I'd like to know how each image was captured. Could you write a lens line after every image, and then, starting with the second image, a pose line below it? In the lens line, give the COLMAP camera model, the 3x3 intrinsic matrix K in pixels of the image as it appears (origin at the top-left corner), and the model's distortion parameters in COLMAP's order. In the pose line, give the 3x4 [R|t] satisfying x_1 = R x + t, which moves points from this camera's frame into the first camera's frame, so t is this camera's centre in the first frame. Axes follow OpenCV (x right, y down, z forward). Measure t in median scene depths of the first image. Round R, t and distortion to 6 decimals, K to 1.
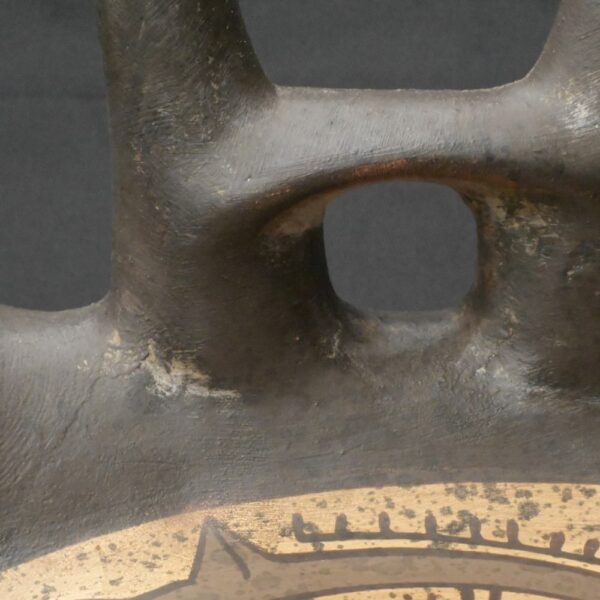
lens RADIAL K [[1965.4, 0, 300.5], [0, 1965.4, 300.0], [0, 0, 1]] dist [0.033830, 0.000000]
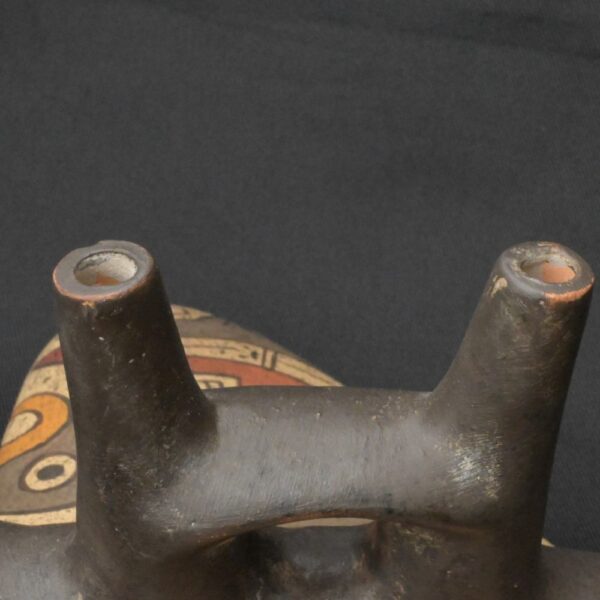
lens RADIAL K [[1965.4, 0, 299.3], [0, 1965.4, 299.8], [0, 0, 1]] dist [0.033830, 0.000000]
pose [[0.997759, 0.024091, 0.062423, -0.039344], [-0.044187, 0.937800, 0.344351, -0.604639], [-0.050245, -0.346338, 0.936763, -0.099894]]
